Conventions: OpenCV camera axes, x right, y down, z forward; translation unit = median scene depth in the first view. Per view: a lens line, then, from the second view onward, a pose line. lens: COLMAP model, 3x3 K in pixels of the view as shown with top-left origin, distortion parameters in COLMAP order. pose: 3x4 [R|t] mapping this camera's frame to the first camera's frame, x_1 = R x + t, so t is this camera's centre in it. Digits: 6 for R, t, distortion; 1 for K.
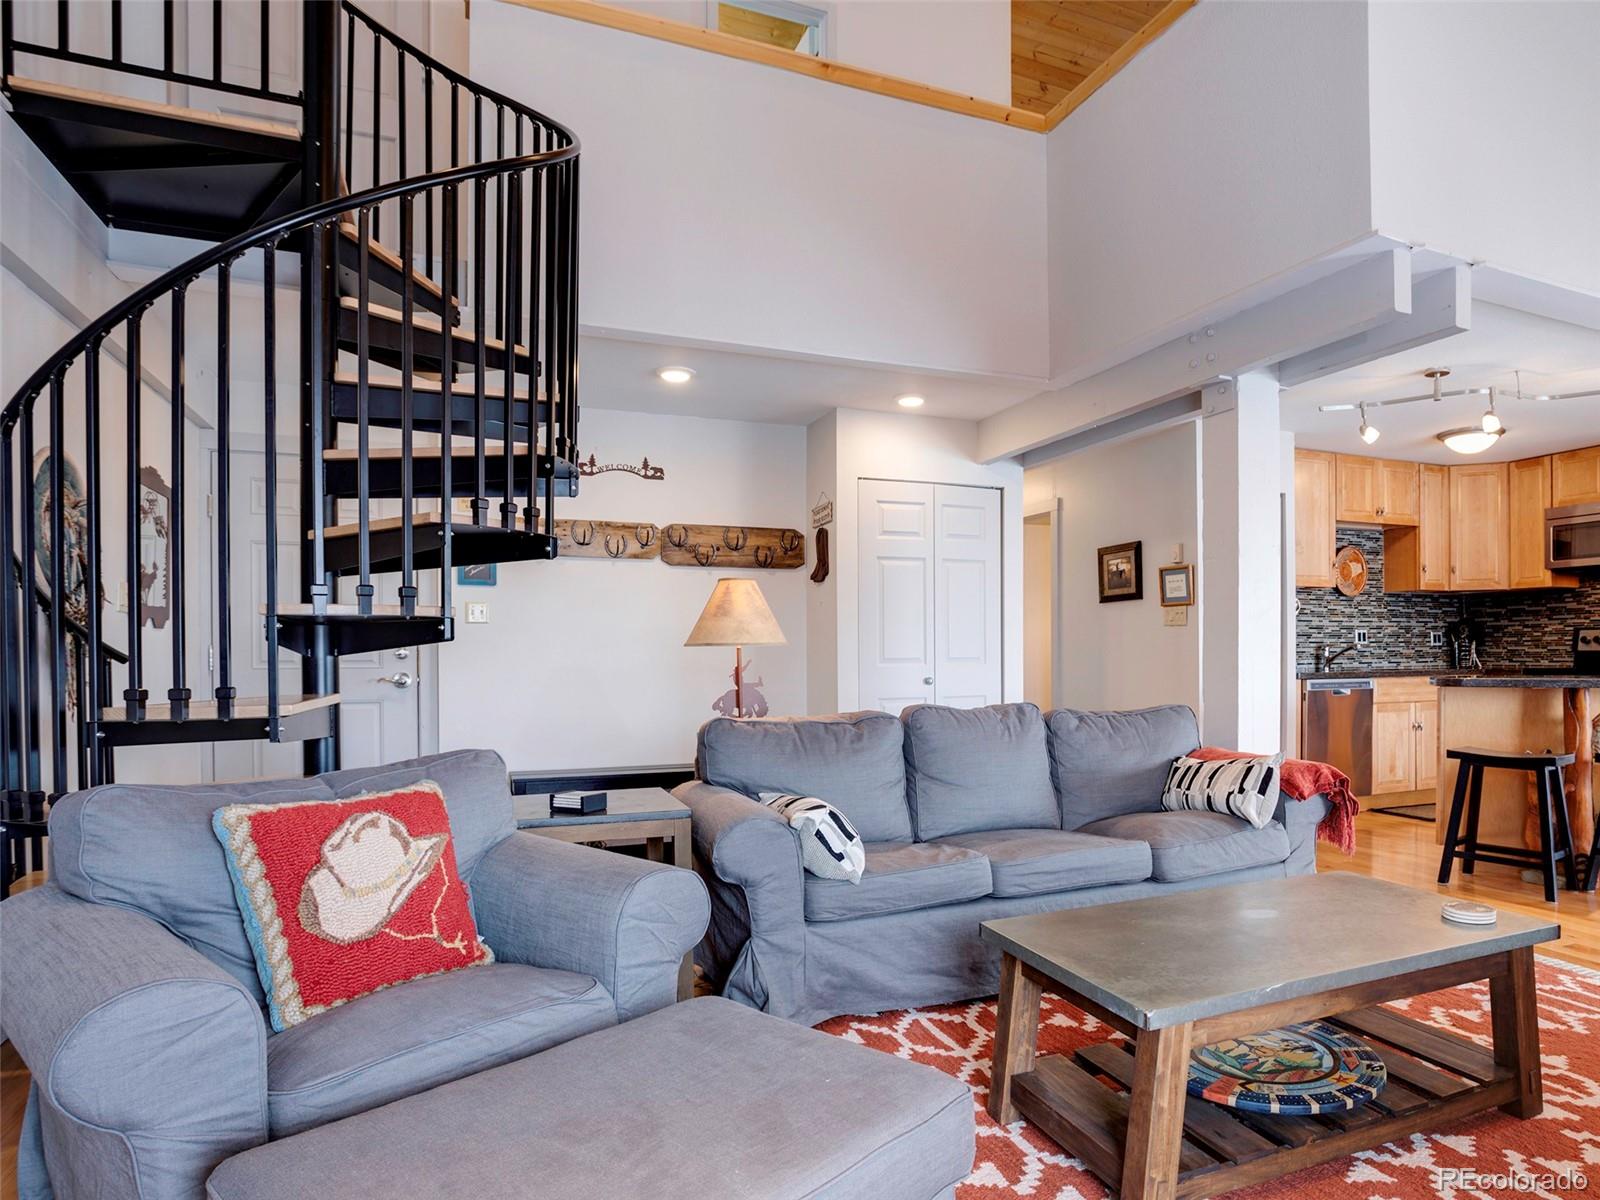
lens RADIAL K [[991.6, 0, 900.9], [0, 991.6, 658.2], [0, 0, 1]] dist [-0.071654, 0.036866]
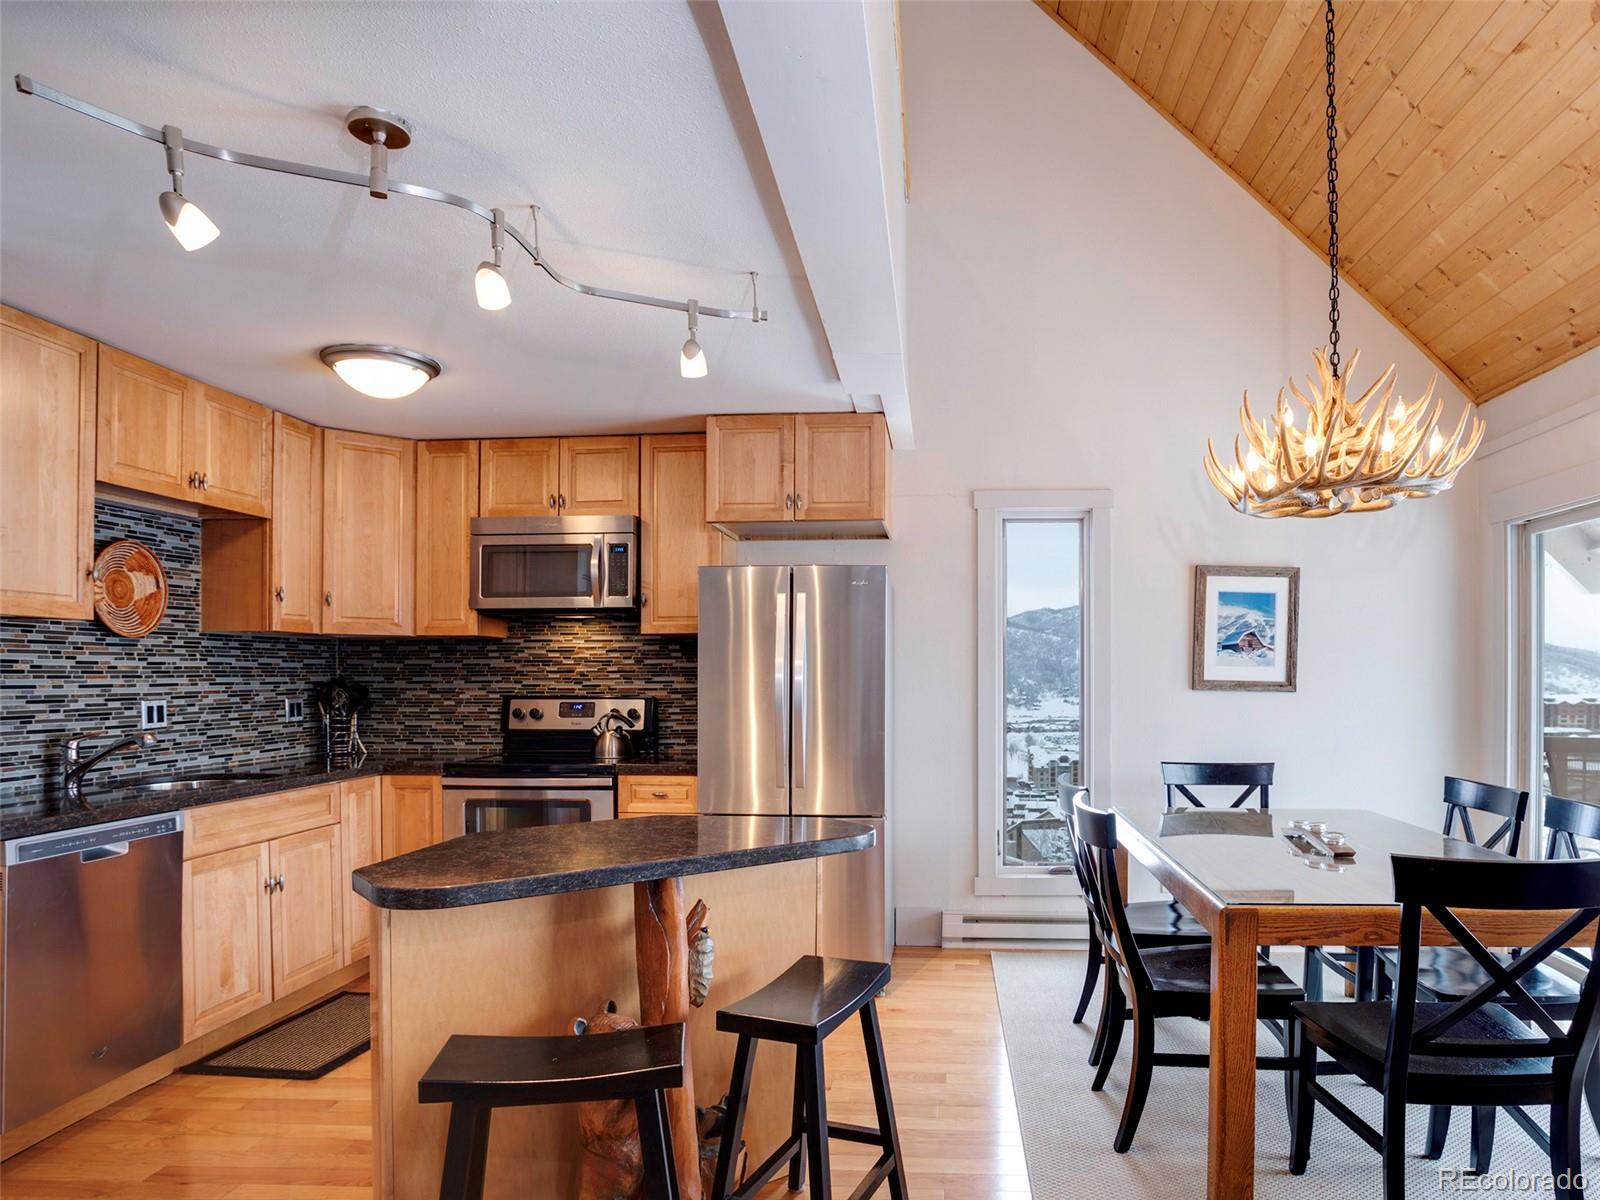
lens RADIAL K [[989.8, 0, 909.9], [0, 989.8, 681.6], [0, 0, 1]] dist [-0.067351, 0.036350]
pose [[0.446816, 0.000788, 0.894626, 0.191866], [0.002028, 0.999996, -0.001894, -0.038518], [-0.894624, 0.002660, 0.446813, 0.410249]]
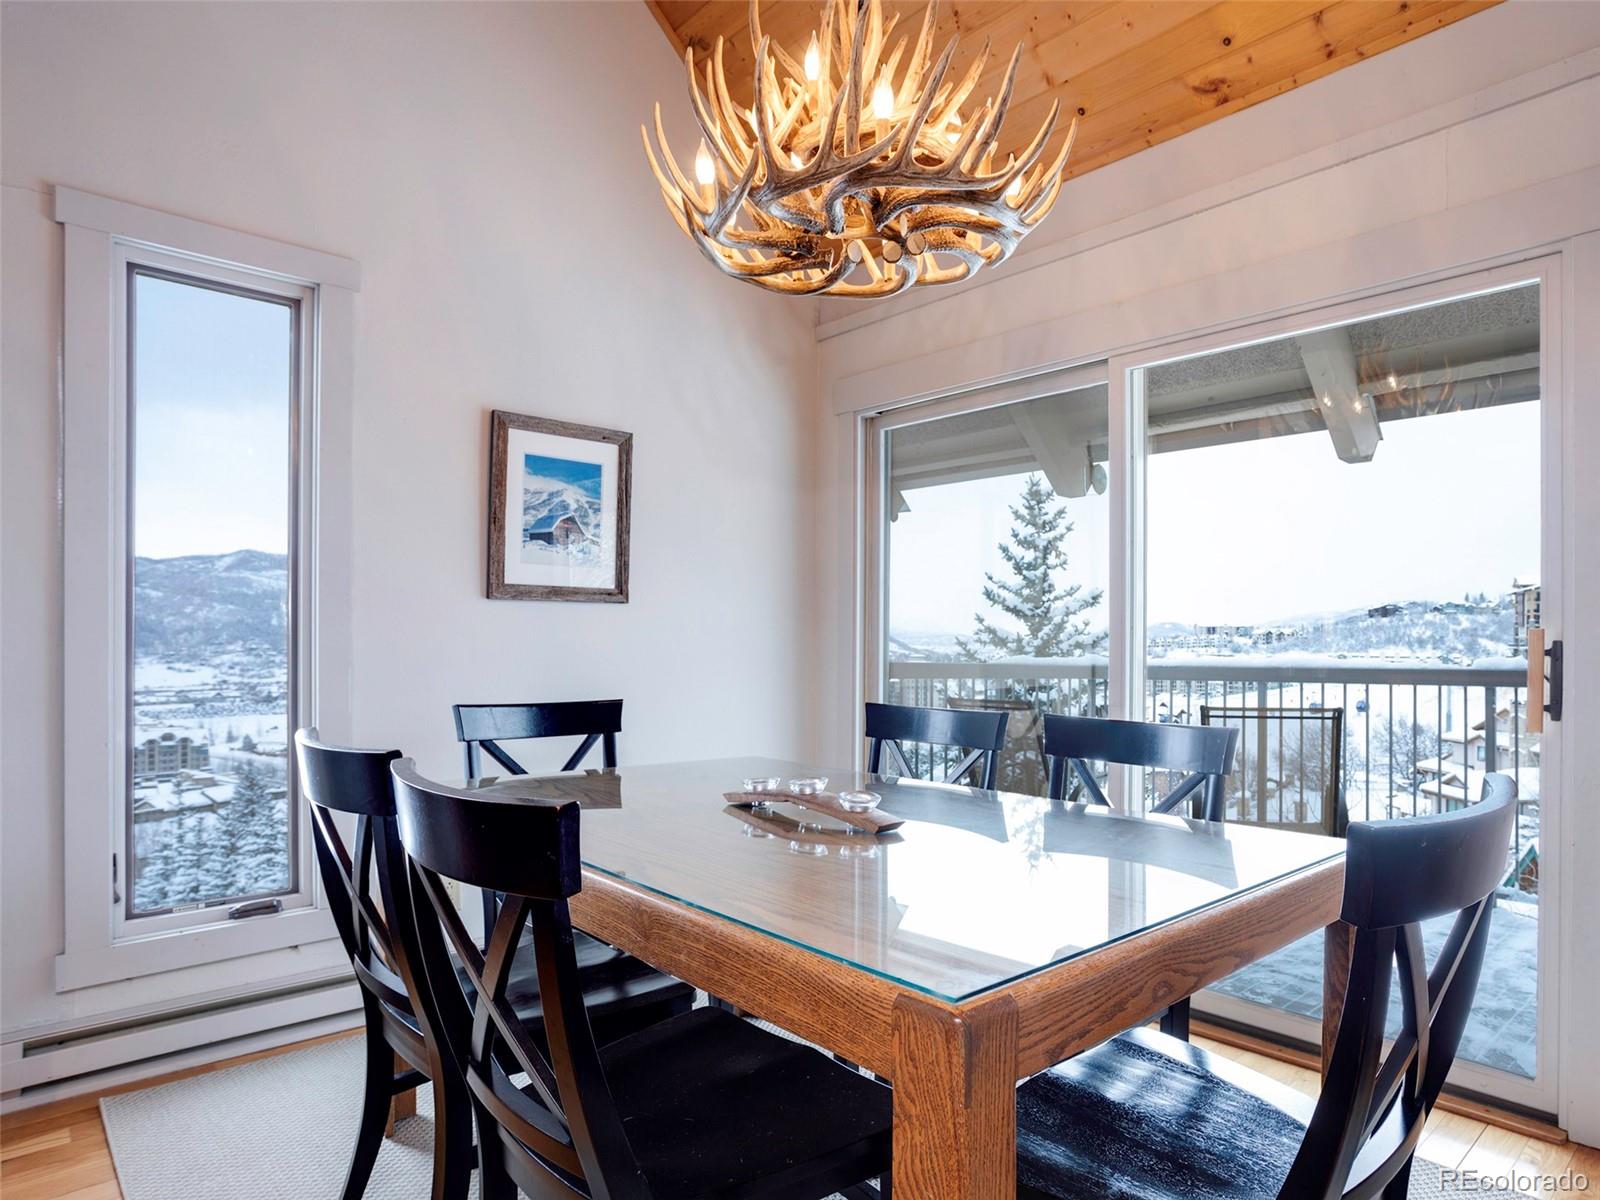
lens RADIAL K [[964.1, 0, 869.1], [0, 964.1, 639.9], [0, 0, 1]] dist [-0.089969, 0.077991]
pose [[-0.328250, 0.006758, 0.944567, 0.419729], [0.004623, 0.999974, -0.005548, -0.011134], [-0.944580, 0.002546, -0.328272, 0.516662]]
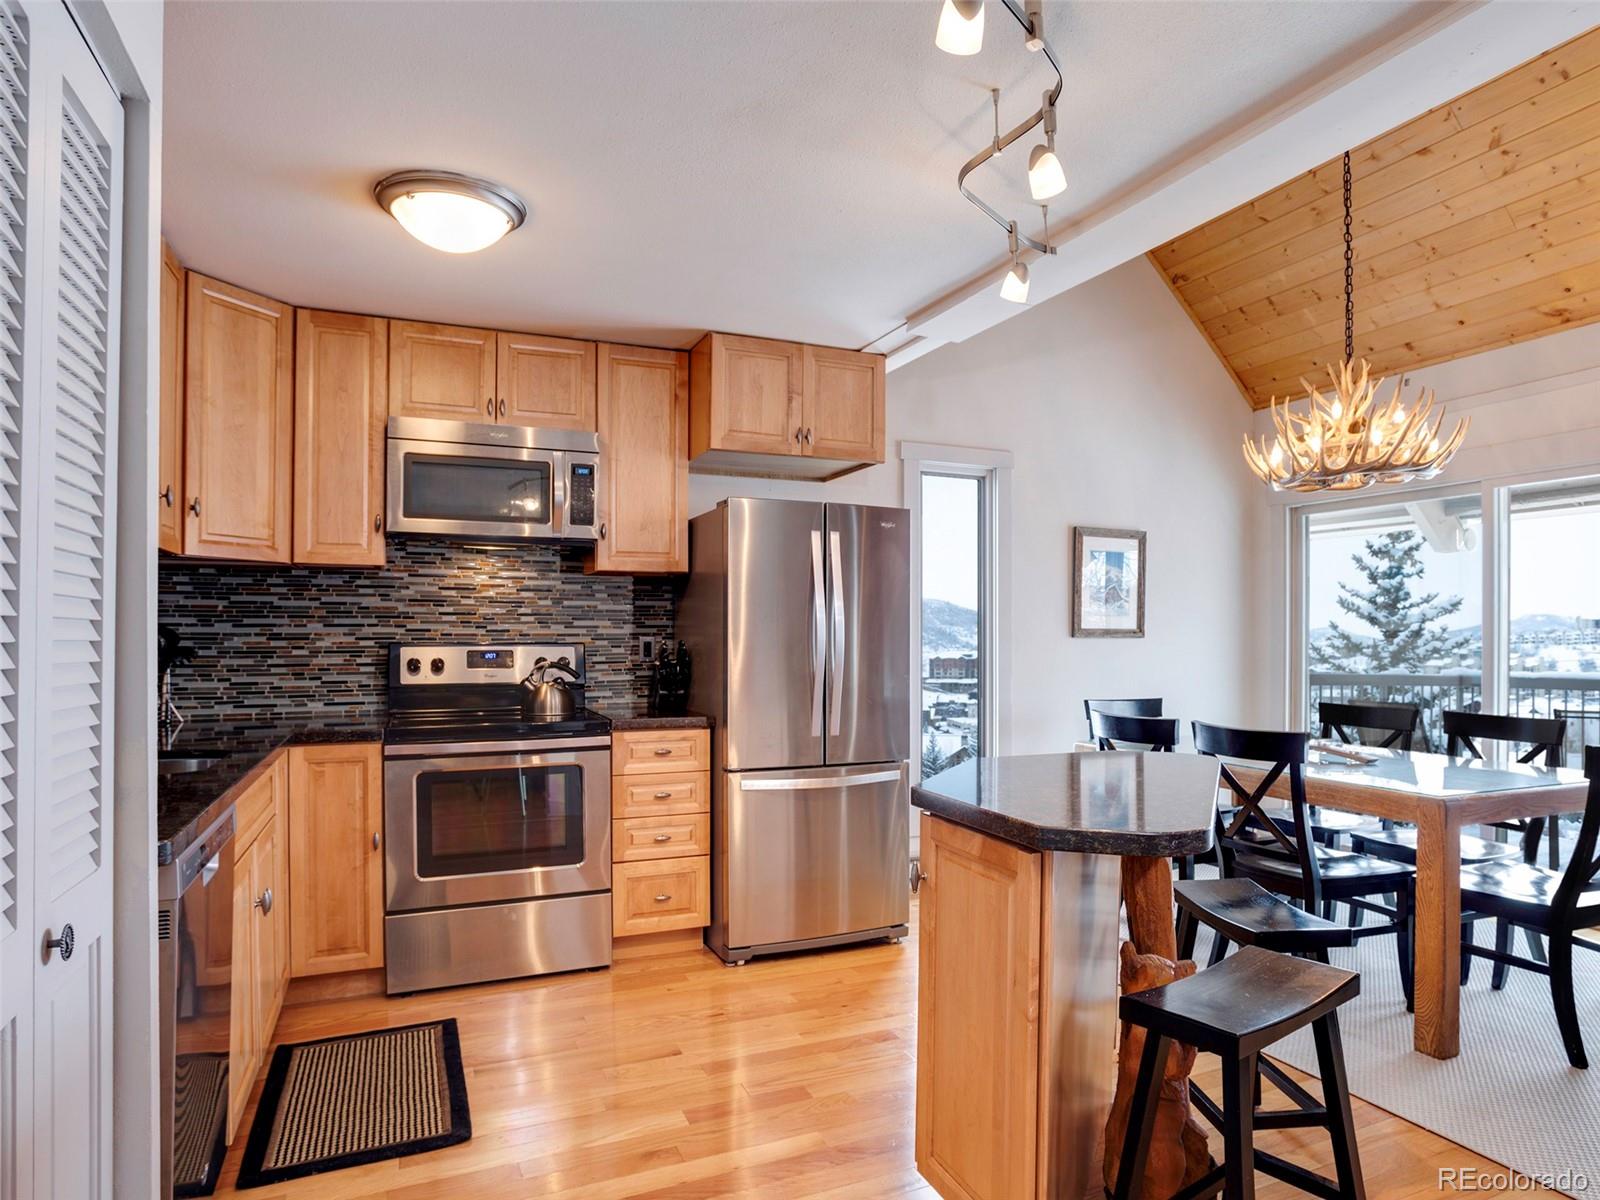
lens RADIAL K [[982.9, 0, 859.0], [0, 982.9, 629.2], [0, 0, 1]] dist [-0.069350, 0.048483]
pose [[-0.019995, 0.012965, 0.999716, 0.132355], [0.003373, 0.999911, -0.012900, -0.030262], [-0.999794, 0.003114, -0.020037, 0.718091]]
